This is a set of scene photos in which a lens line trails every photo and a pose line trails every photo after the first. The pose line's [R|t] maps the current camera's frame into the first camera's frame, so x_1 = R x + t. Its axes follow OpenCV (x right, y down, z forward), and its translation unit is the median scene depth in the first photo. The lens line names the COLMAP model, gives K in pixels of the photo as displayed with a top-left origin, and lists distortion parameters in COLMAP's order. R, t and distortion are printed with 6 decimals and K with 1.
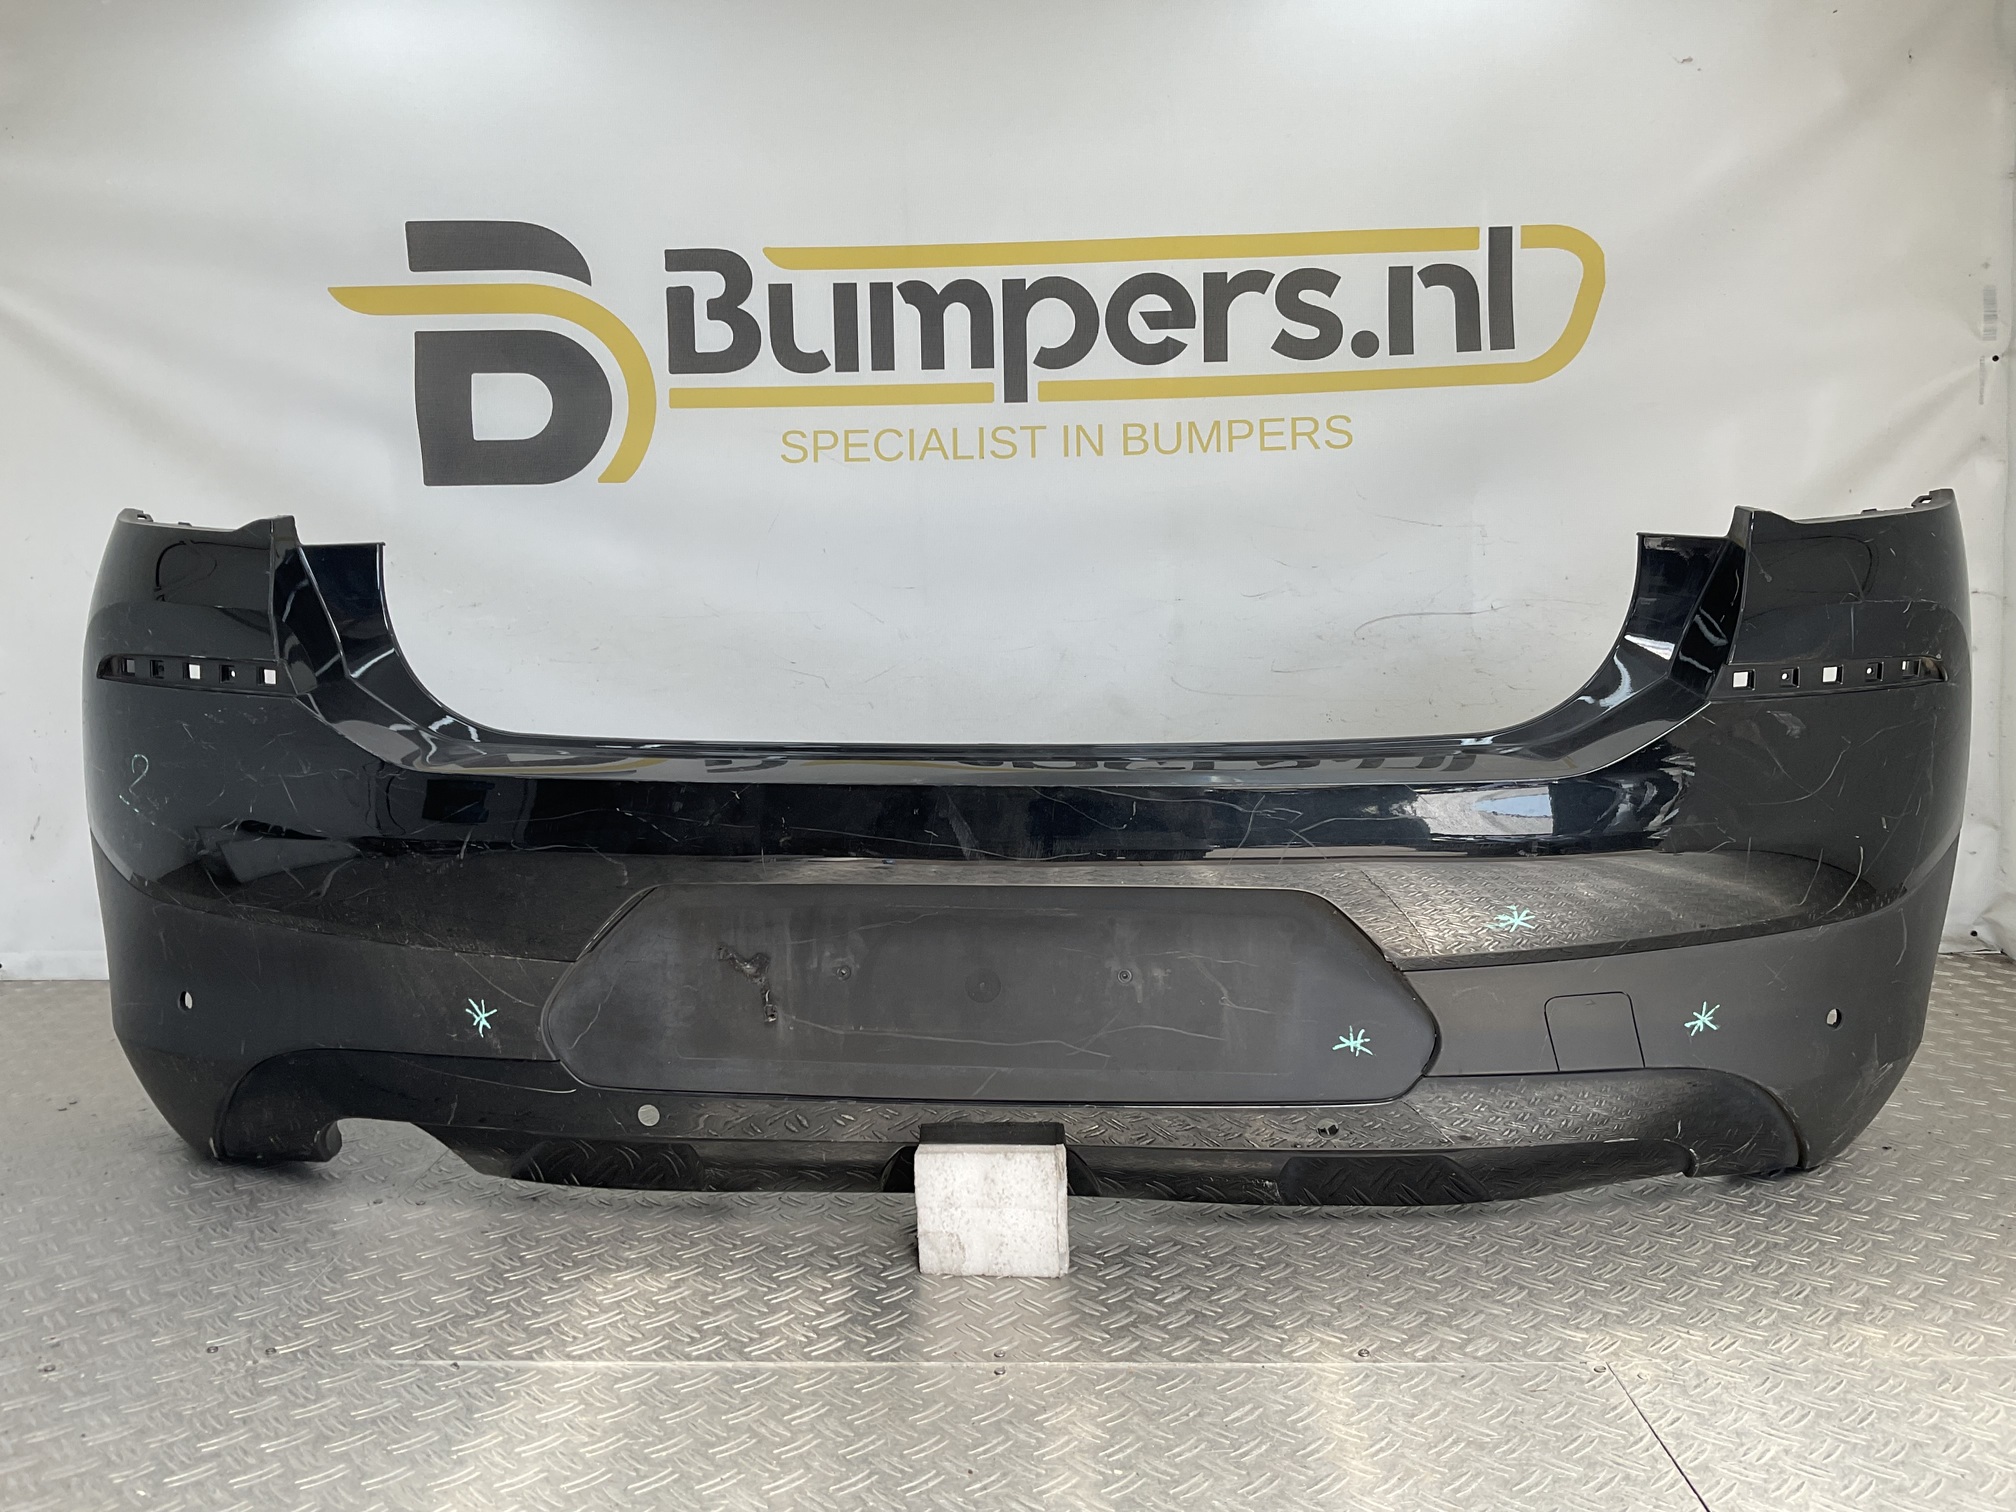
lens RADIAL K [[1675.2, 0, 1005.0], [0, 1675.2, 751.0], [0, 0, 1]] dist [0.080269, -0.150008]
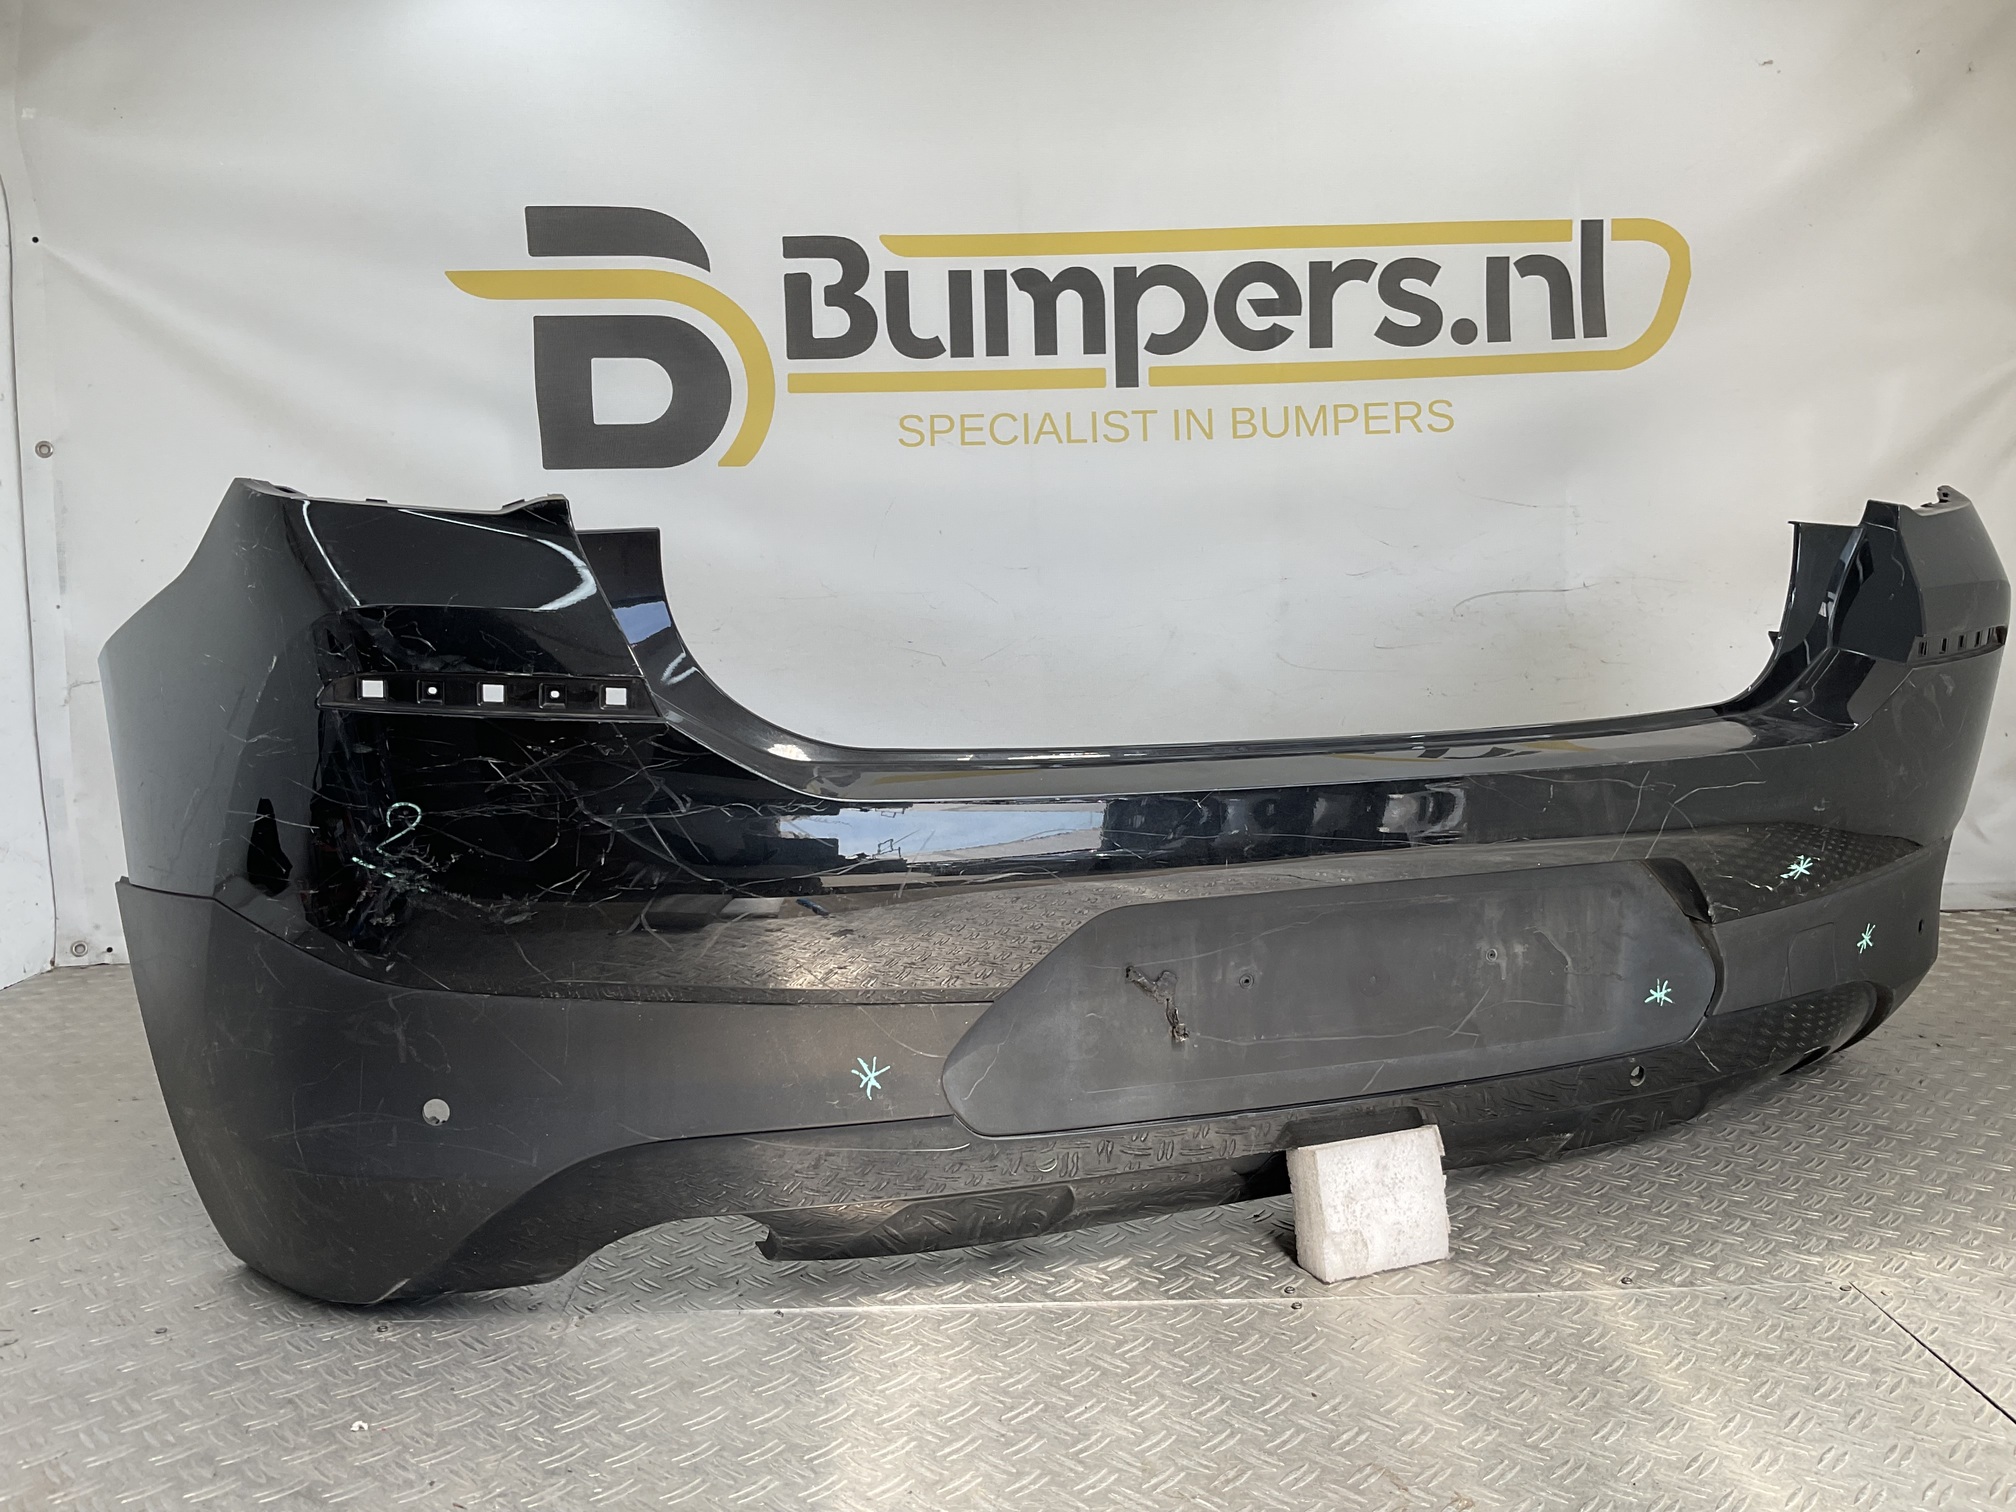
lens RADIAL K [[1675.2, 0, 1004.3], [0, 1675.2, 749.6], [0, 0, 1]] dist [0.080269, -0.150008]
pose [[0.998563, -0.009460, 0.052742, -0.126459], [0.008840, 0.999889, 0.011993, 0.001208], [-0.052850, -0.011510, 0.998536, -0.025993]]
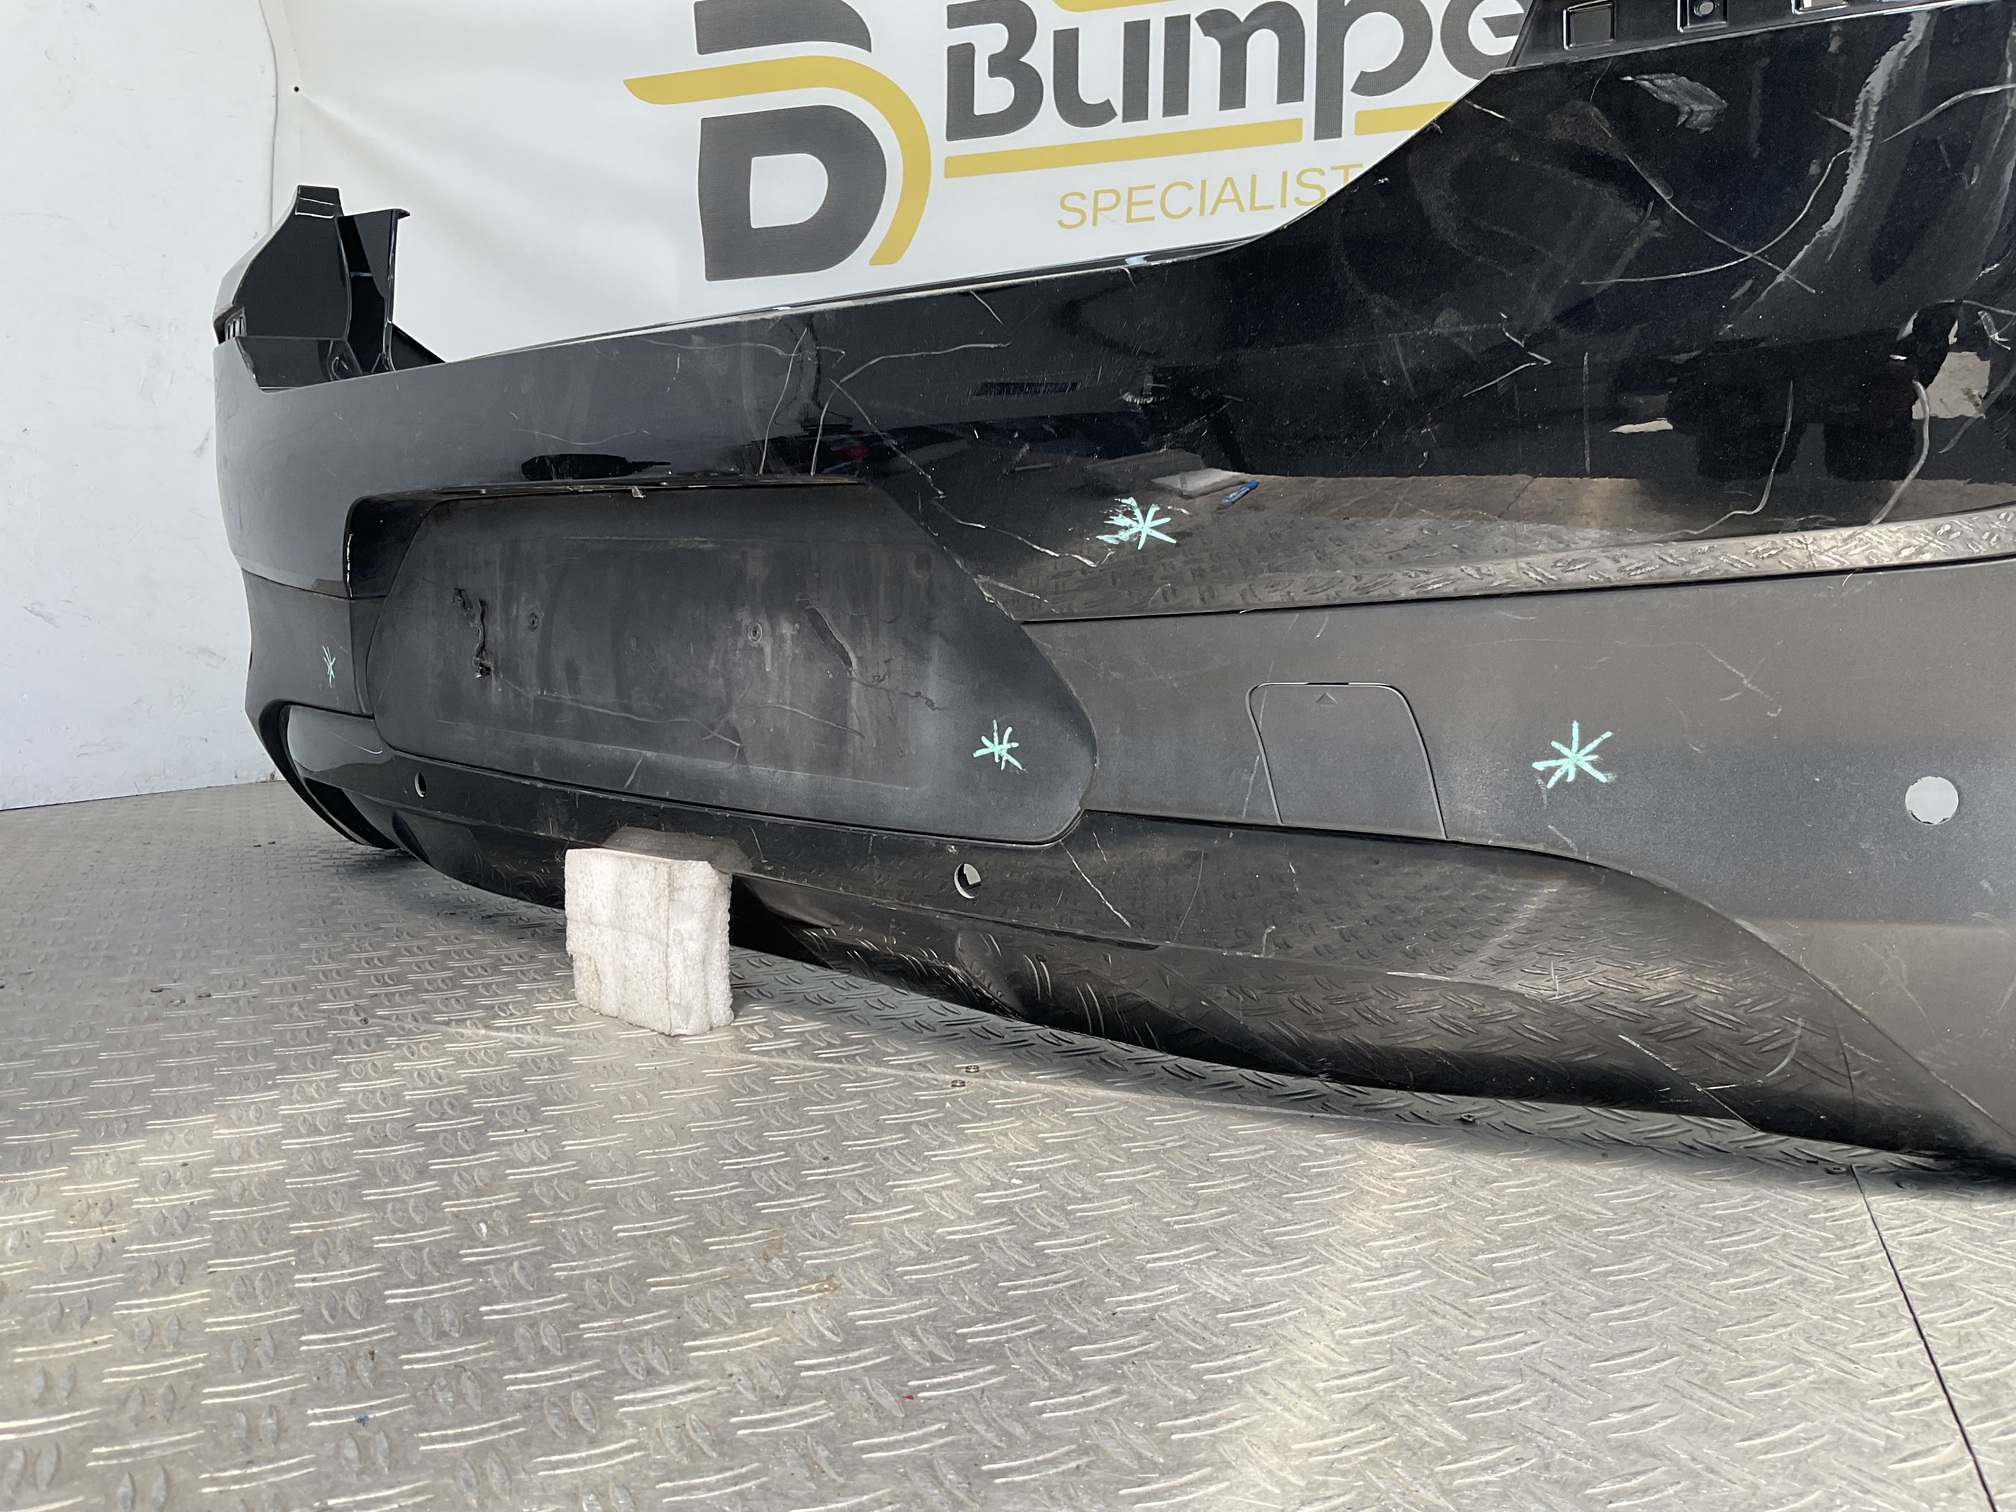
lens RADIAL K [[1675.2, 0, 1001.8], [0, 1675.2, 761.6], [0, 0, 1]] dist [0.080269, -0.150008]
pose [[0.949483, 0.038632, -0.311433, 0.128709], [-0.044097, 0.998972, -0.010524, 0.121558], [0.310706, 0.023726, 0.950210, 0.153539]]
